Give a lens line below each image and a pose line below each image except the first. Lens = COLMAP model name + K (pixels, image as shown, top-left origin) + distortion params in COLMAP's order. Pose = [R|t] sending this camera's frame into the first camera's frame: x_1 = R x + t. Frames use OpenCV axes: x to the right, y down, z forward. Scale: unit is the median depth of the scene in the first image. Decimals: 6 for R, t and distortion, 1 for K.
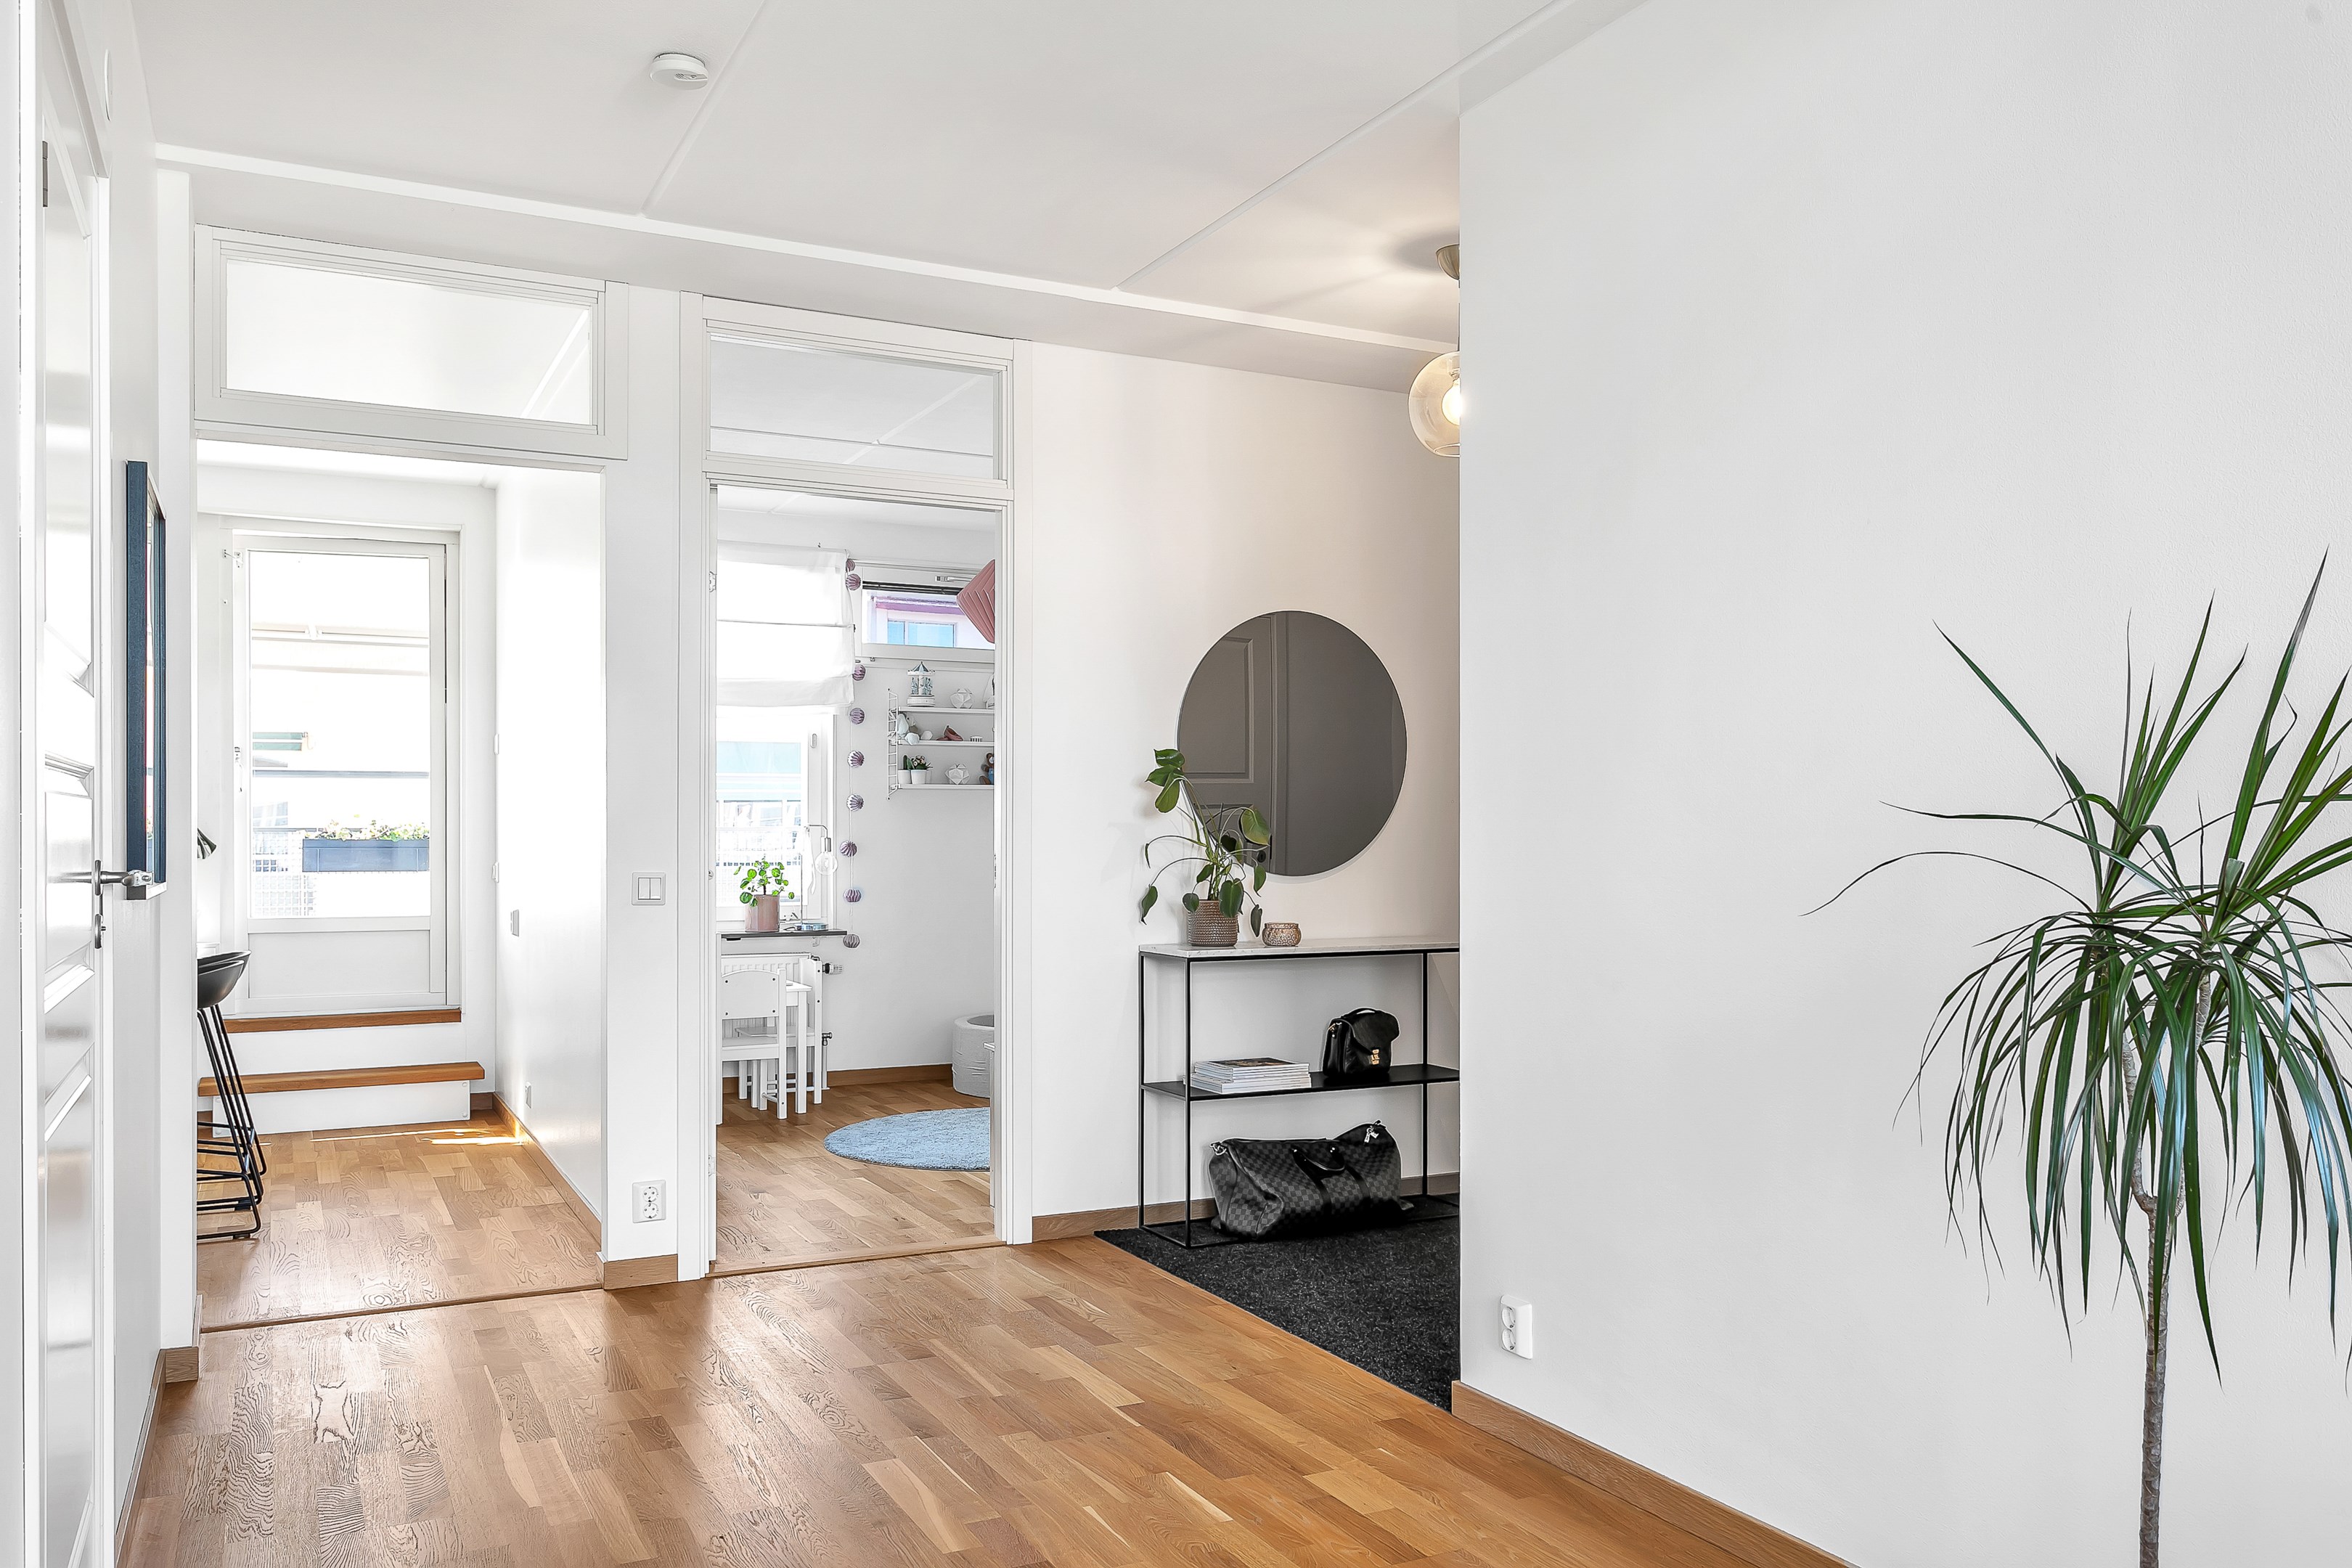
lens RADIAL K [[1745.2, 0, 1176.0], [0, 1745.2, 784.0], [0, 0, 1]] dist [-0.006466, -0.000651]
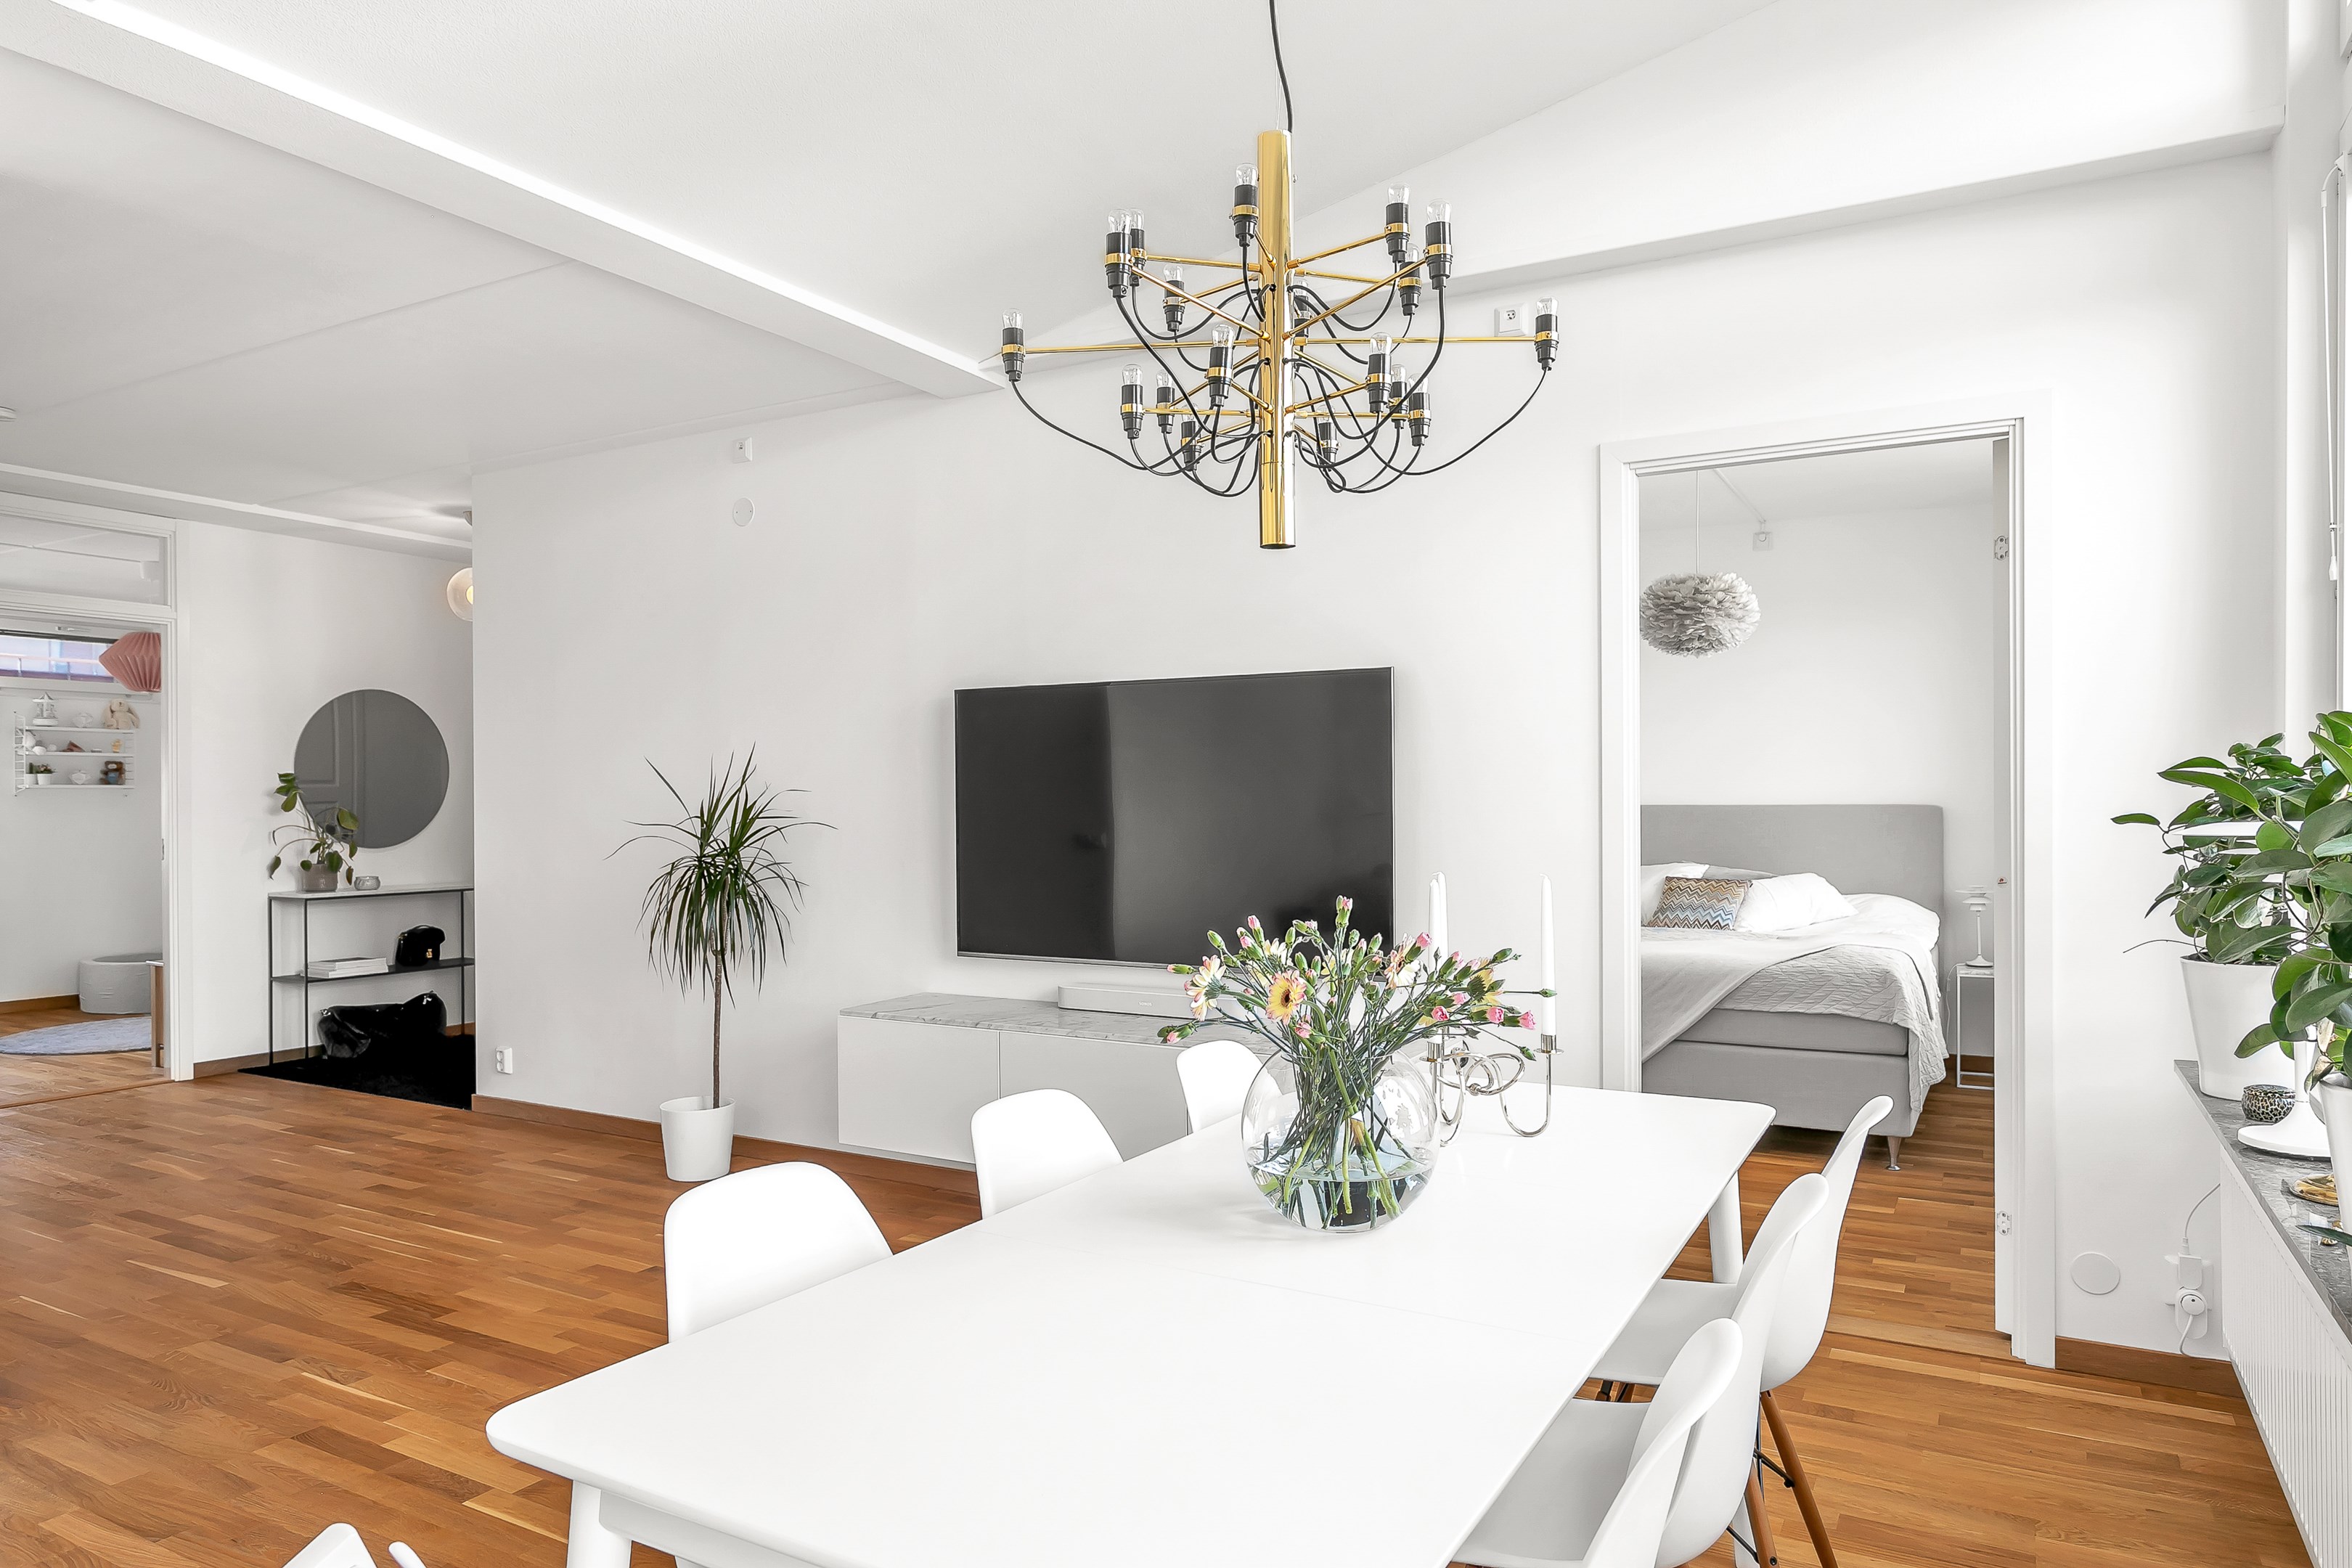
lens RADIAL K [[1471.9, 0, 1175.9], [0, 1471.9, 819.7], [0, 0, 1]] dist [-0.002304, -0.000752]
pose [[0.835442, -0.010812, 0.549473, -0.067679], [-0.010817, 0.999289, 0.036109, -0.035415], [-0.549473, -0.036111, 0.834731, -0.621954]]
